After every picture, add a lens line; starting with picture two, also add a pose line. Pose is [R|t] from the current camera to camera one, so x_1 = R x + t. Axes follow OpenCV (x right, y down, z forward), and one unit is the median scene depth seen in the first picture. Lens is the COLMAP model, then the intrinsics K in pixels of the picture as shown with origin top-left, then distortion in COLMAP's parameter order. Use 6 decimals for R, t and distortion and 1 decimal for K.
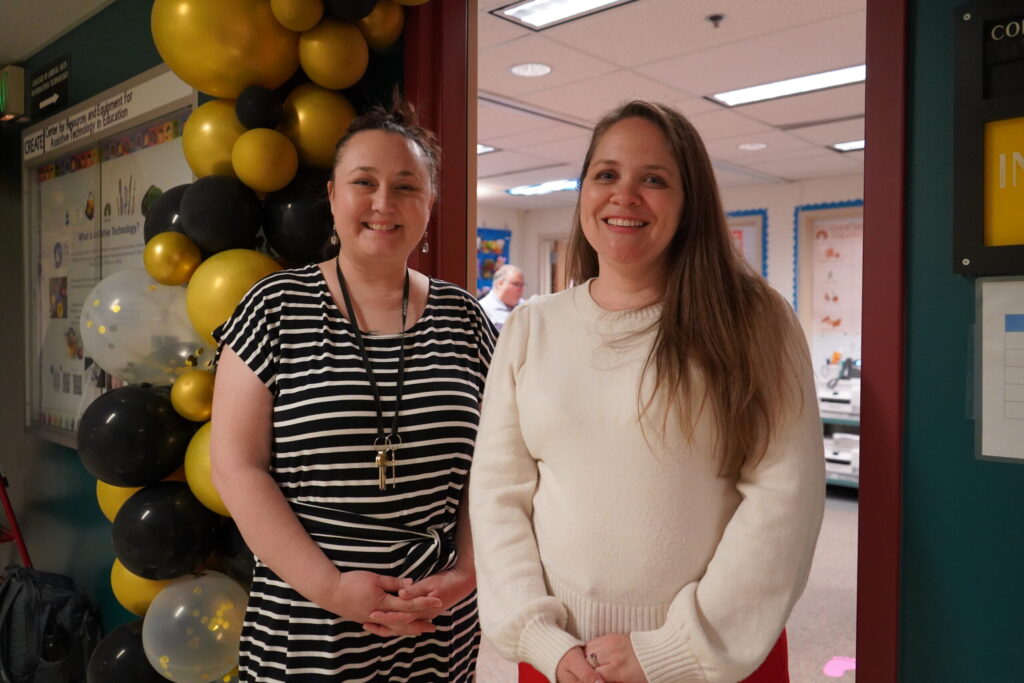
lens RADIAL K [[840.7, 0, 512.0], [0, 840.7, 341.5], [0, 0, 1]] dist [0.002034, 0.297528]
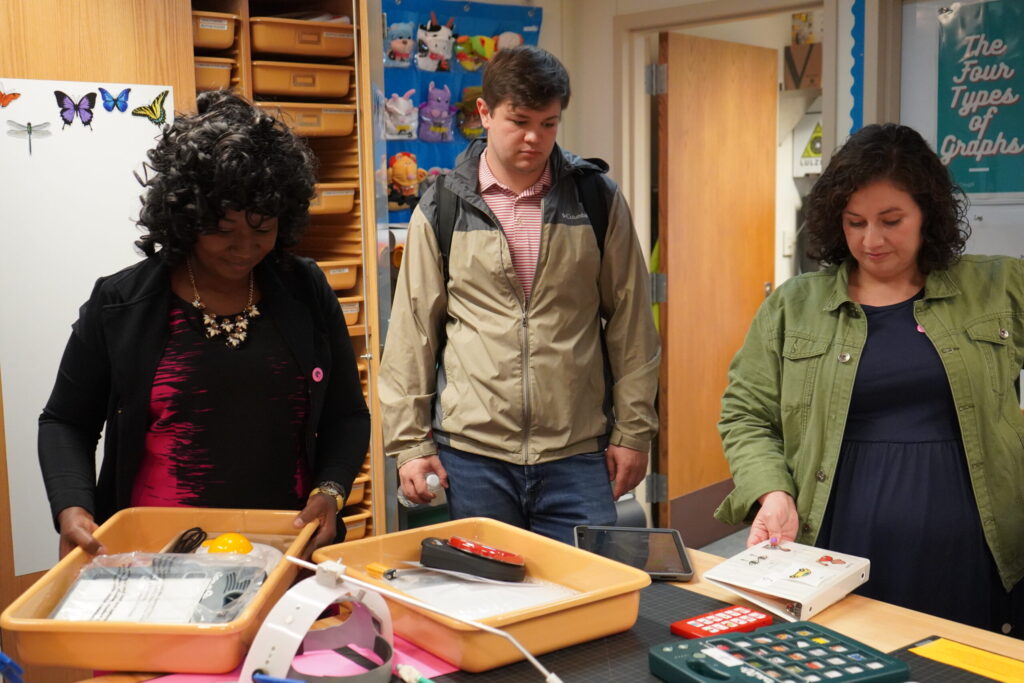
lens RADIAL K [[1220.0, 0, 512.0], [0, 1220.0, 341.5], [0, 0, 1]] dist [-0.034993, -0.042828]
pose [[0.994841, -0.019171, -0.099621, 0.050012], [0.028750, 0.995003, 0.095620, -0.046387], [0.097290, -0.097991, 0.990420, 0.581272]]
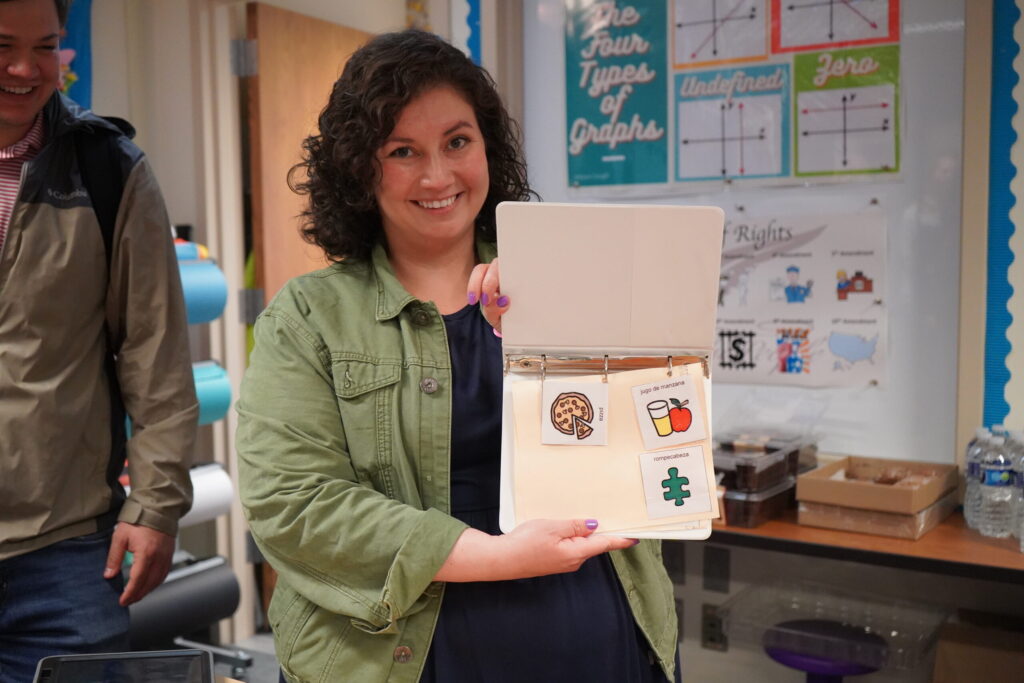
lens RADIAL K [[1189.9, 0, 513.9], [0, 1189.9, 369.1], [0, 0, 1]] dist [-0.187070, -0.000431]
pose [[0.982316, -0.054390, 0.179155, 0.088808], [0.035462, 0.993604, 0.107209, -0.032047], [-0.183840, -0.098960, 0.977962, 0.726393]]
